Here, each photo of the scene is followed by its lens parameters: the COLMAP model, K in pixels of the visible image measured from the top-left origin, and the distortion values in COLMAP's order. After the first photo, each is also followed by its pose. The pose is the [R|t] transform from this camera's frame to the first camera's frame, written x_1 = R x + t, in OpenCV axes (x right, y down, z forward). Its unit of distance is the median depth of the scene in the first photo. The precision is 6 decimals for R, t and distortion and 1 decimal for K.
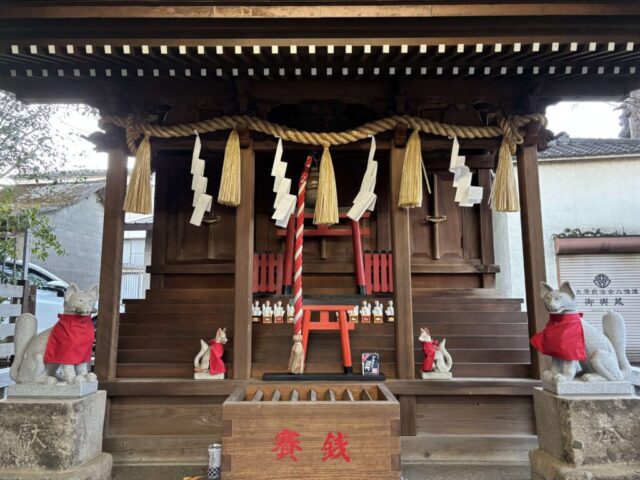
lens RADIAL K [[504.5, 0, 315.3], [0, 504.5, 237.7], [0, 0, 1]] dist [0.035374, -0.021564]
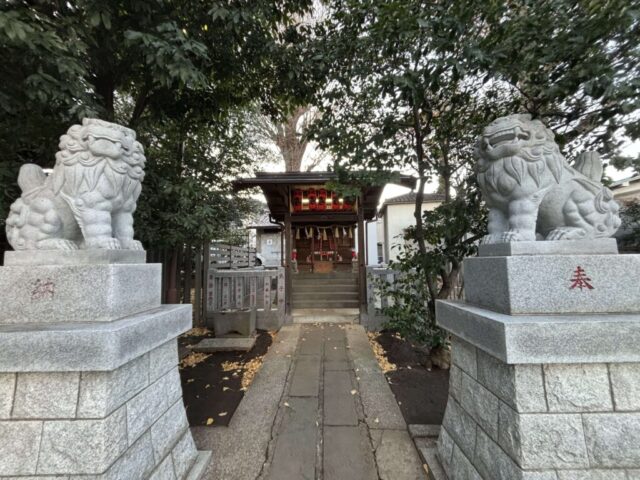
lens RADIAL K [[269.3, 0, 318.8], [0, 269.3, 241.3], [0, 0, 1]] dist [0.002090, -0.000009]
pose [[0.999857, -0.013570, -0.010138, -0.021092], [0.014252, 0.997410, 0.070497, -0.269359], [0.009155, -0.070631, 0.997460, -2.696691]]
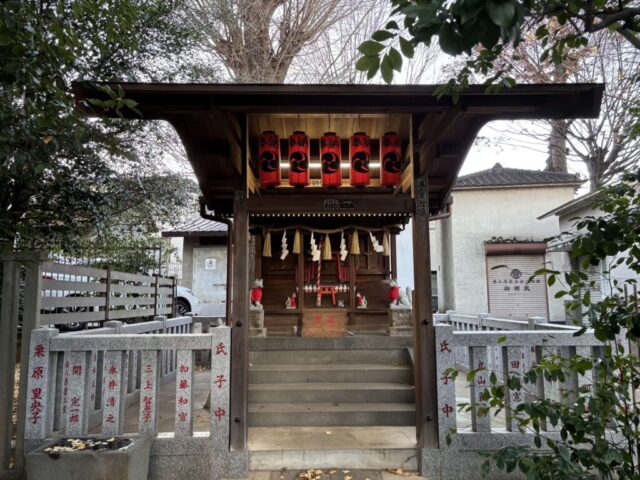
lens RADIAL K [[504.5, 0, 320.7], [0, 504.5, 240.8], [0, 0, 1]] dist [0.035374, -0.021564]
pose [[0.999901, -0.002301, 0.013909, -0.060696], [0.001981, 0.999733, 0.023015, -0.209284], [-0.013958, -0.022985, 0.999638, -2.058944]]
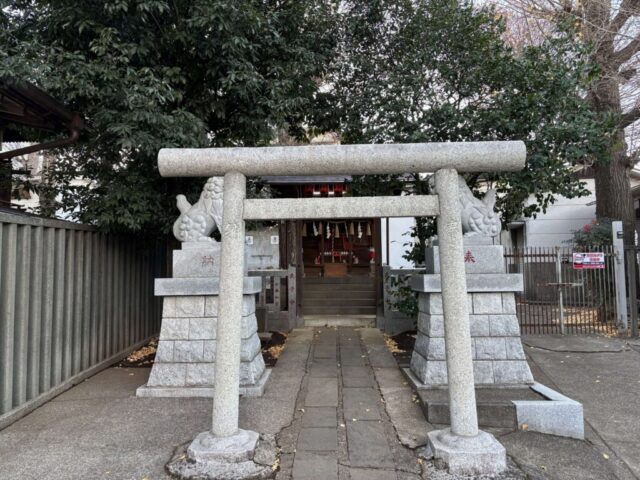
lens RADIAL K [[504.5, 0, 320.3], [0, 504.5, 238.5], [0, 0, 1]] dist [0.035374, -0.021564]
pose [[0.999926, -0.008761, -0.008491, -0.116296], [0.009314, 0.997686, 0.067349, -0.398625], [0.007881, -0.067423, 0.997693, -4.639461]]
